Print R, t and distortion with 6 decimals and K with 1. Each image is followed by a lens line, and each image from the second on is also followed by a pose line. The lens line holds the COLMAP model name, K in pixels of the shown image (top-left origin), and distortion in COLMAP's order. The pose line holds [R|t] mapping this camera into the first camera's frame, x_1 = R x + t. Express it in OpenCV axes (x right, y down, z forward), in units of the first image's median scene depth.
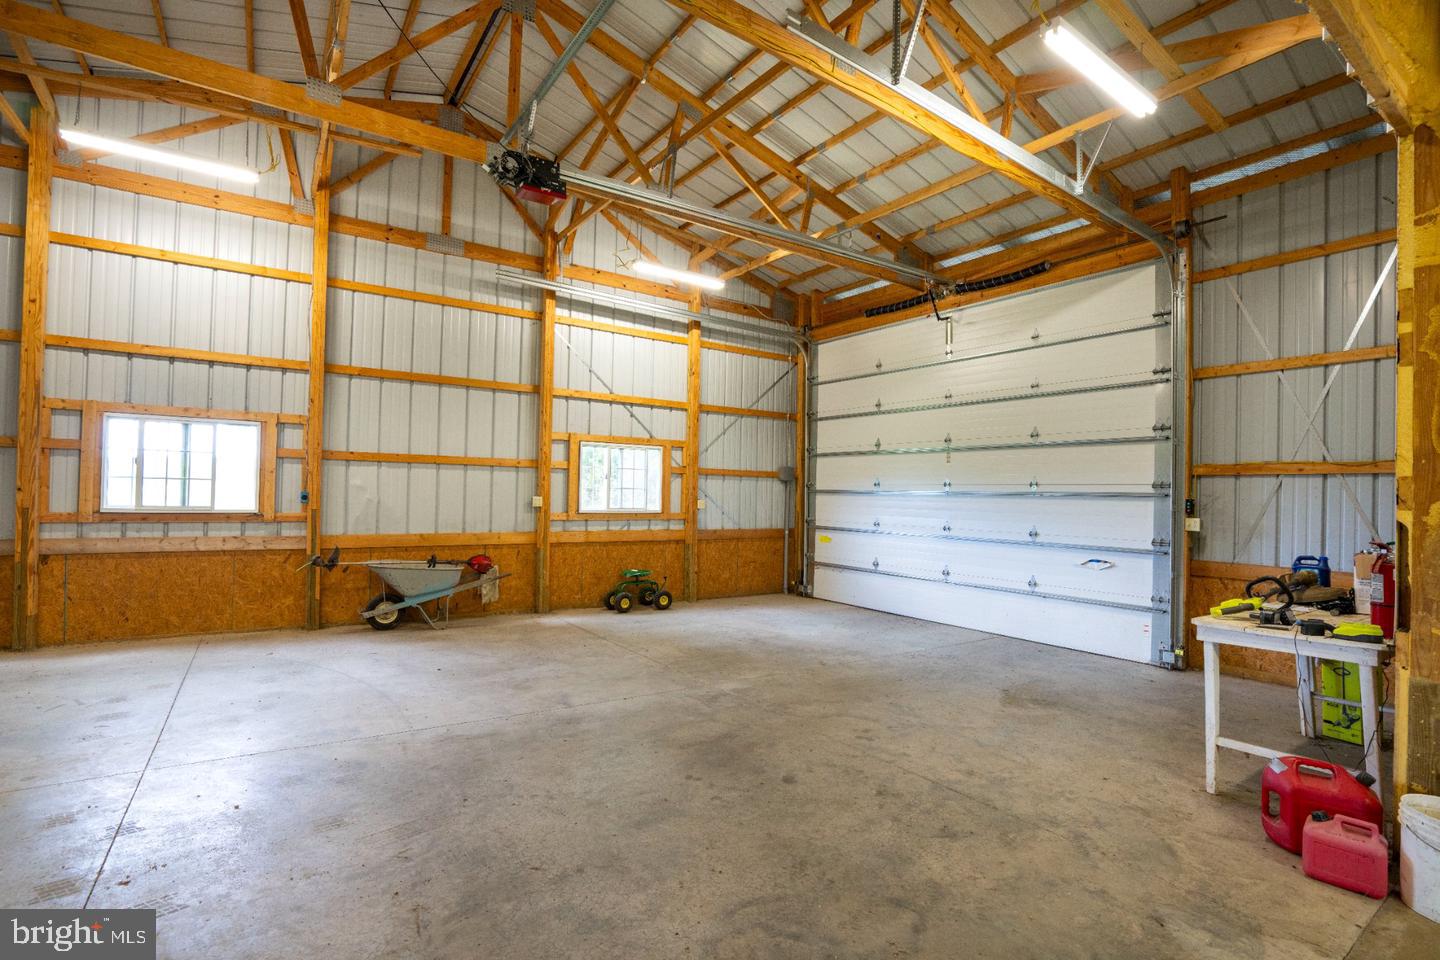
lens RADIAL K [[655.1, 0, 716.1], [0, 655.1, 476.5], [0, 0, 1]] dist [-0.038586, 0.004651]
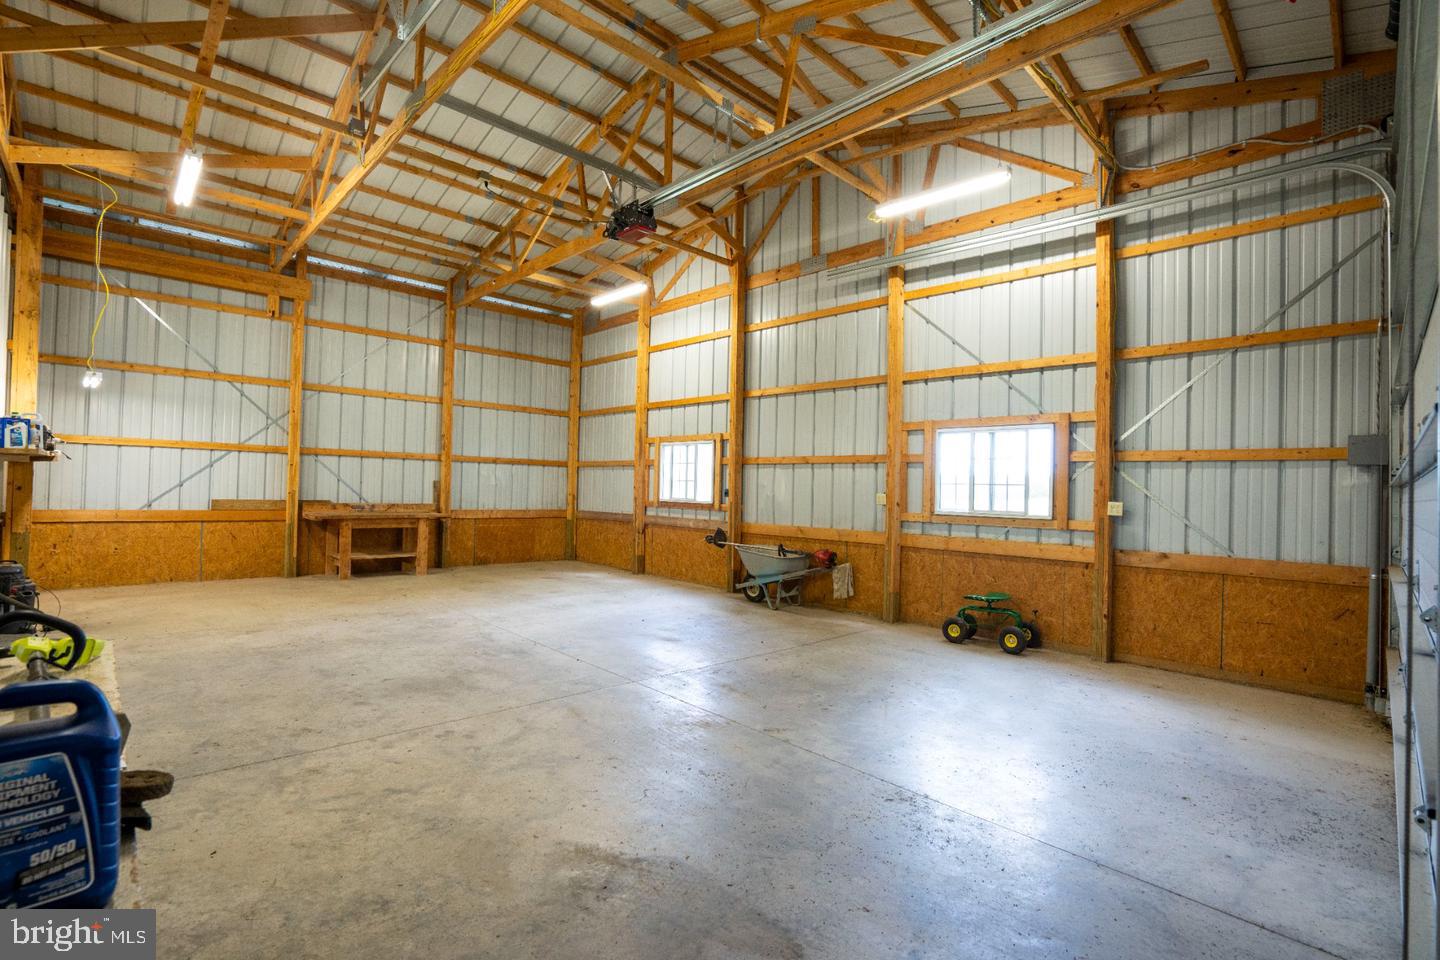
lens RADIAL K [[655.1, 0, 722.1], [0, 655.1, 487.1], [0, 0, 1]] dist [-0.038586, 0.004651]
pose [[0.181359, -0.017549, -0.983260, 0.670356], [0.001928, 0.999845, -0.017489, 0.040936], [0.983415, 0.001277, 0.181365, 0.681295]]
